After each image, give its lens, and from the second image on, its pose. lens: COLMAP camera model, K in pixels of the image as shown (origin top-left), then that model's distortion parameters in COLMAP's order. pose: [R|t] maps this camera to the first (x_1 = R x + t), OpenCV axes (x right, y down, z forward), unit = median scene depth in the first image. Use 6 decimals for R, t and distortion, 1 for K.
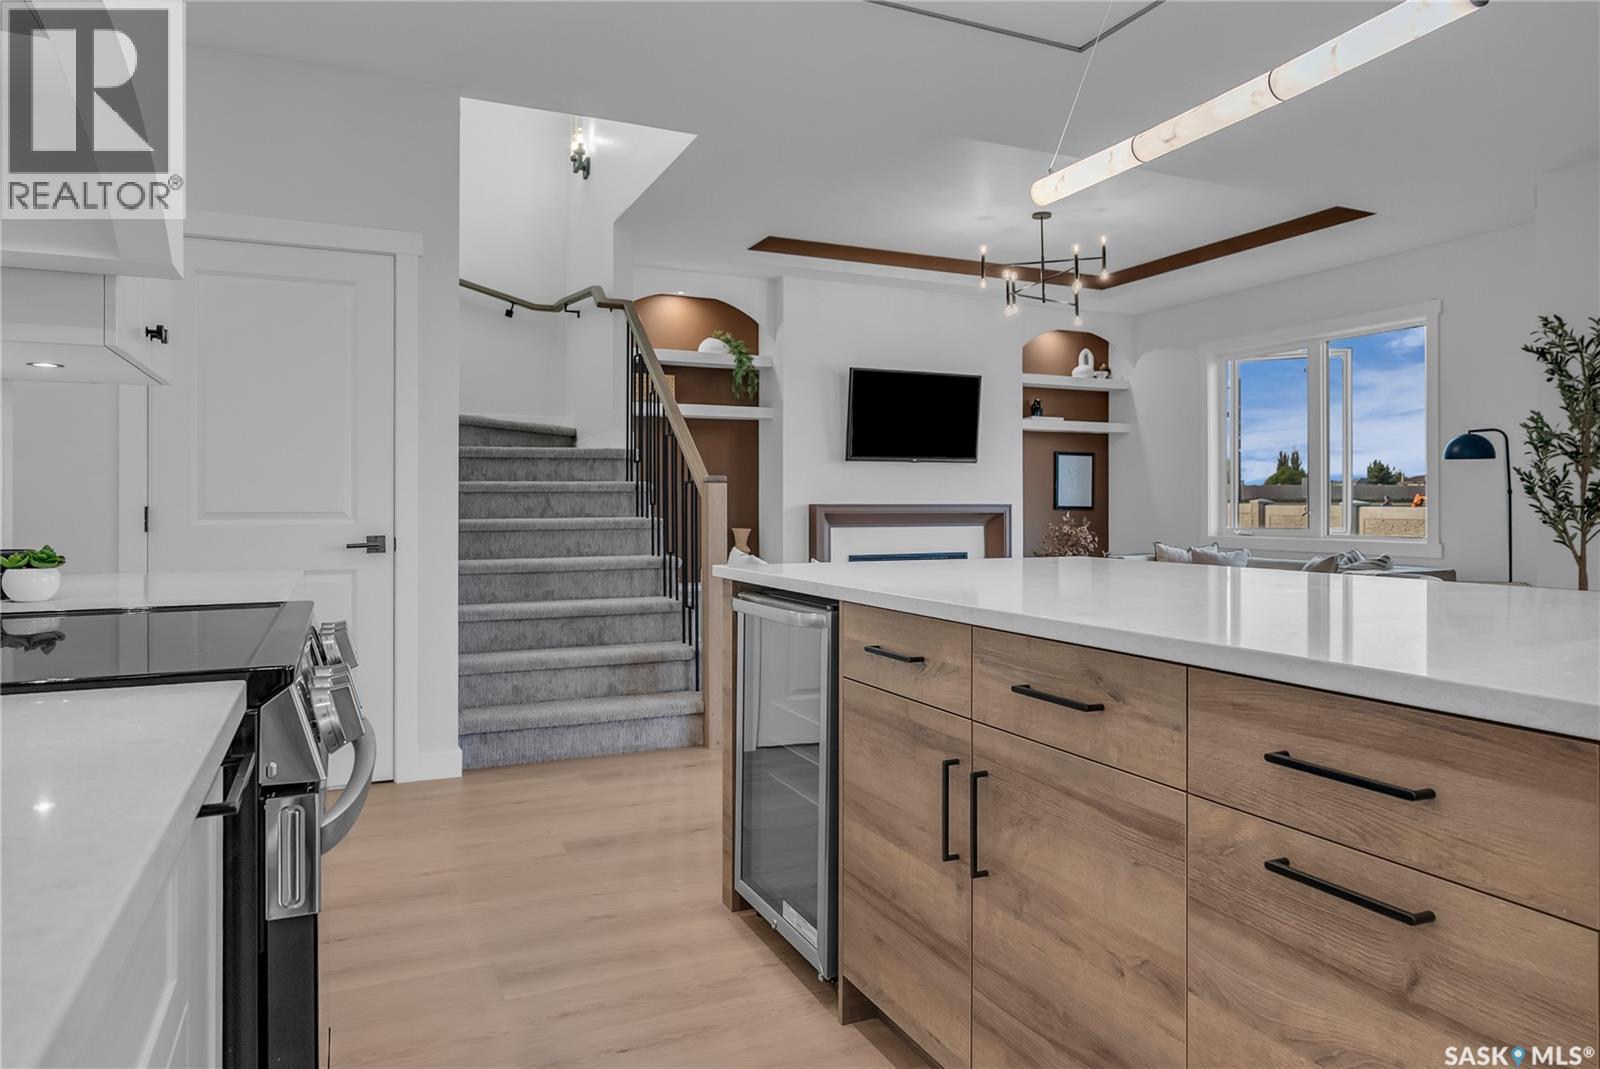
lens RADIAL K [[995.7, 0, 795.6], [0, 995.7, 503.5], [0, 0, 1]] dist [0.002015, 0.001131]
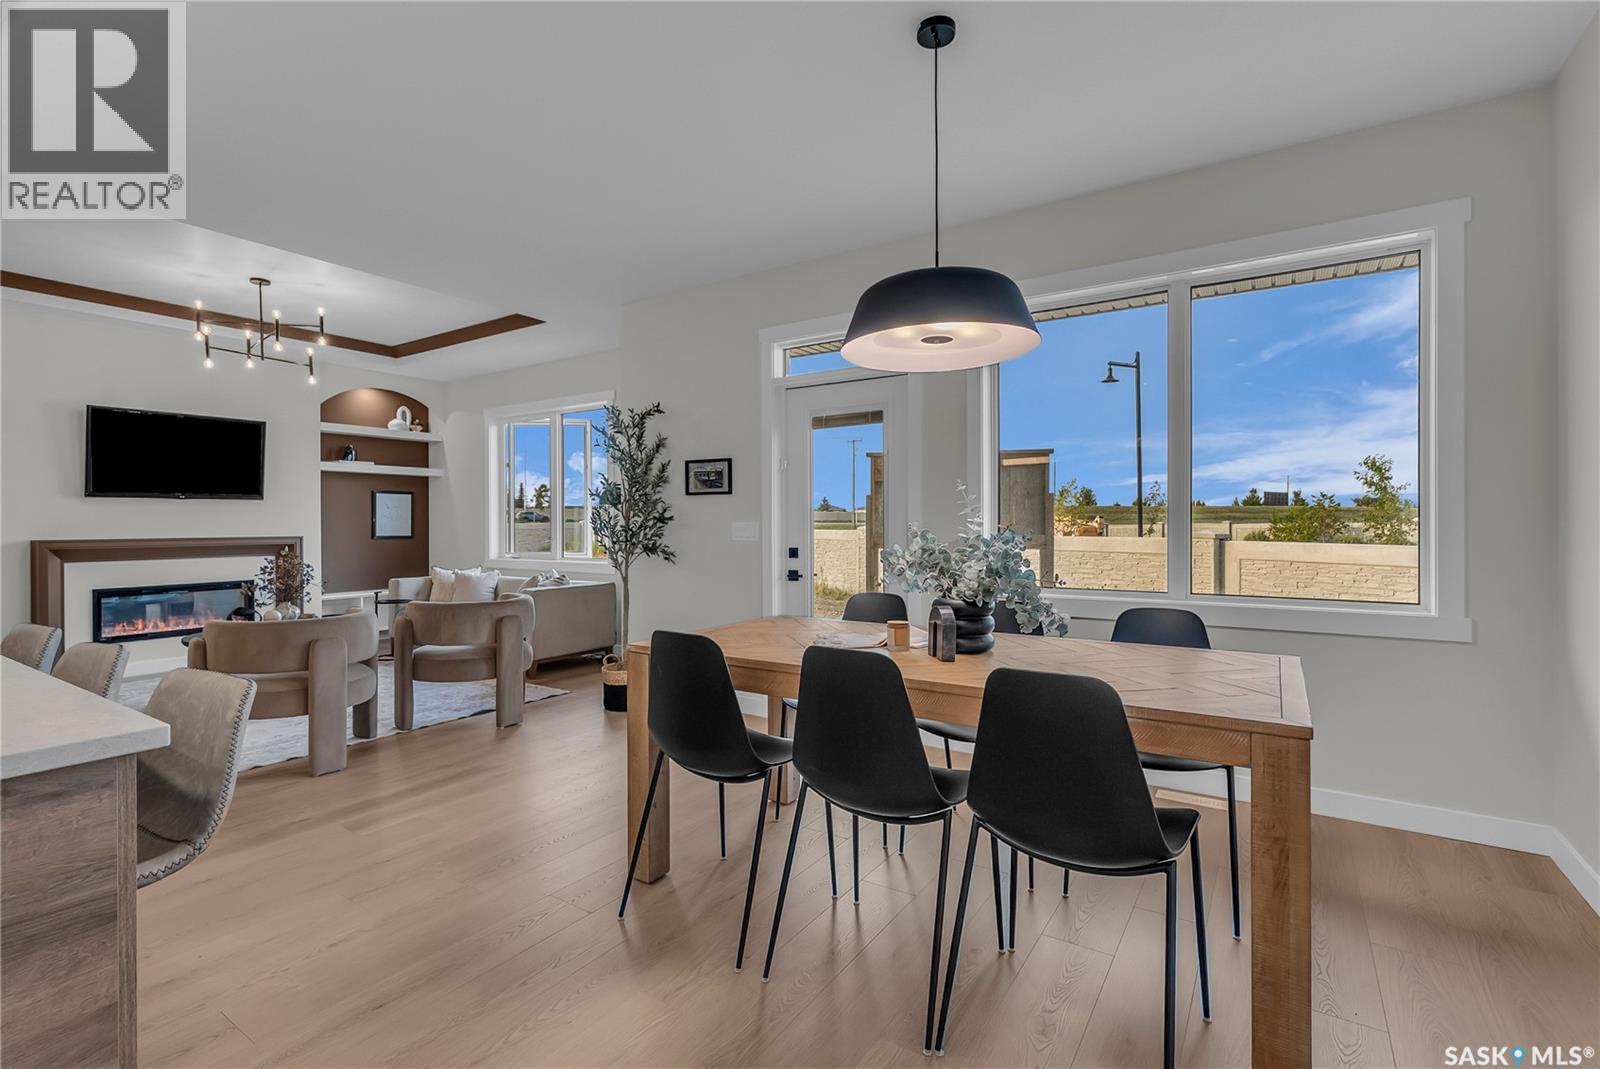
lens RADIAL K [[730.3, 0, 791.6], [0, 730.3, 527.5], [0, 0, 1]] dist [-0.003116, -0.000362]
pose [[0.852038, -0.005354, 0.523452, 0.269996], [0.002014, 0.999974, 0.006950, -0.014927], [-0.523476, -0.004868, 0.852027, -0.006914]]
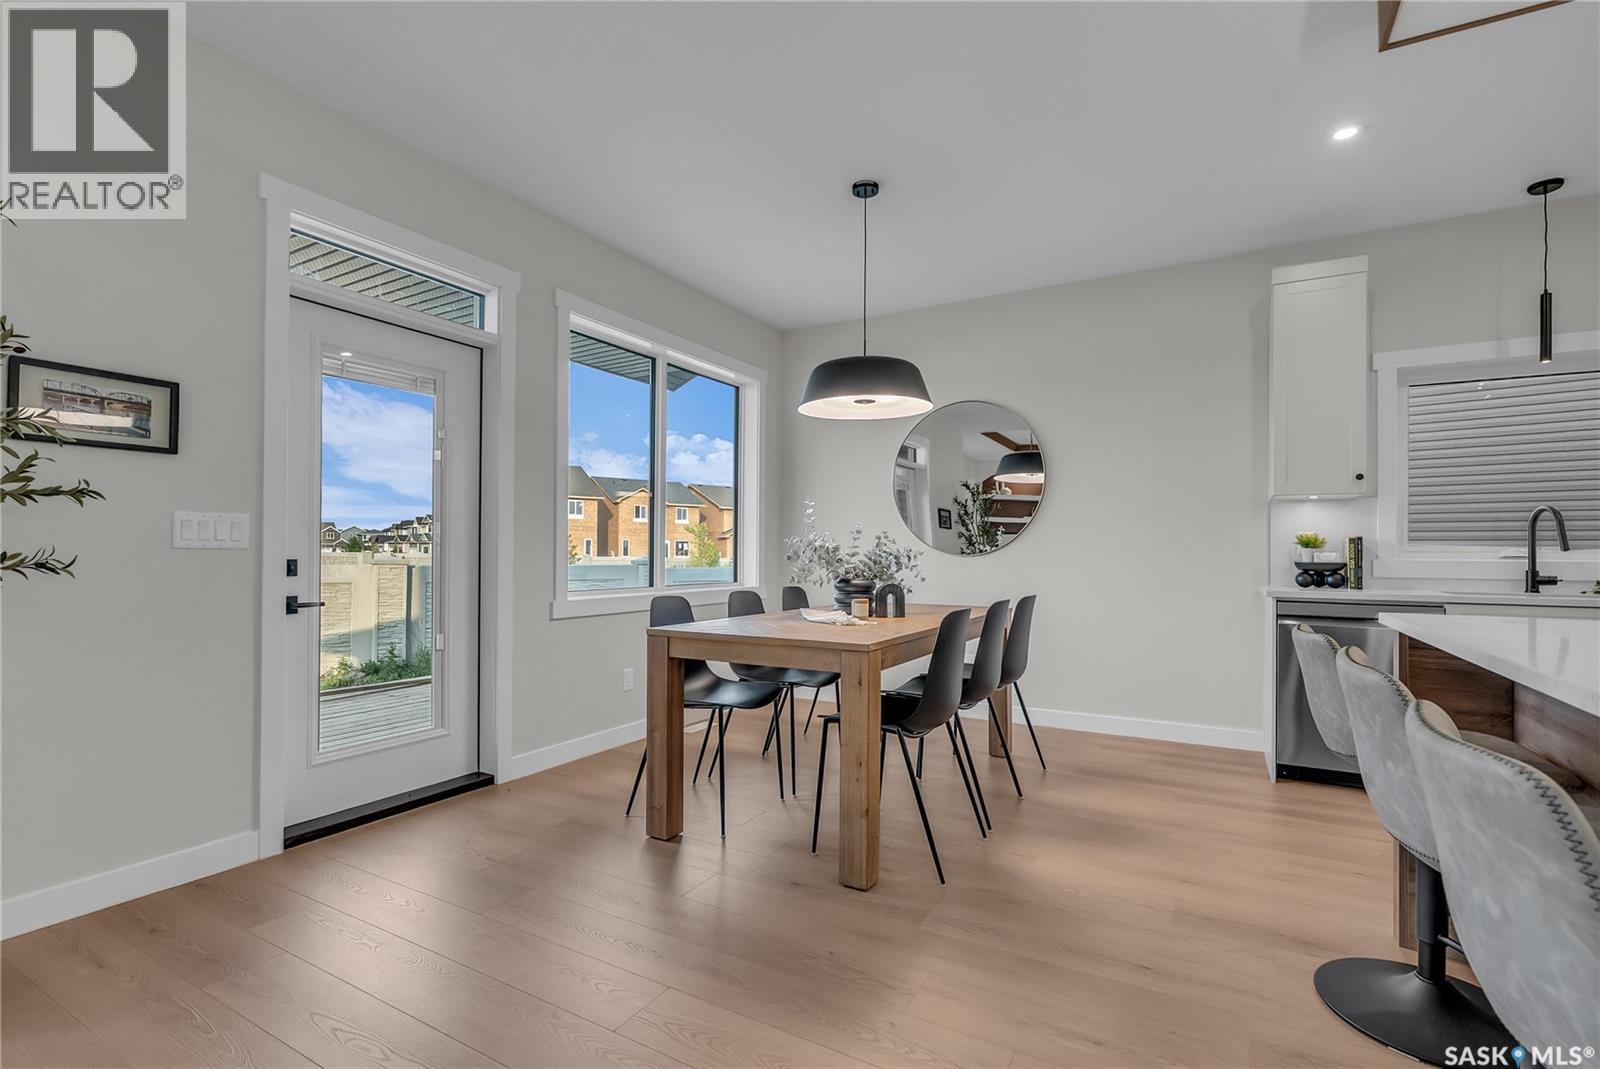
lens RADIAL K [[741.8, 0, 799.5], [0, 741.8, 544.4], [0, 0, 1]] dist [0.000454, 0.000415]
pose [[-0.576755, 0.004874, 0.816903, 0.141158], [-0.007809, 0.999904, -0.011479, 0.000889], [-0.816880, -0.013000, -0.576661, 0.511037]]
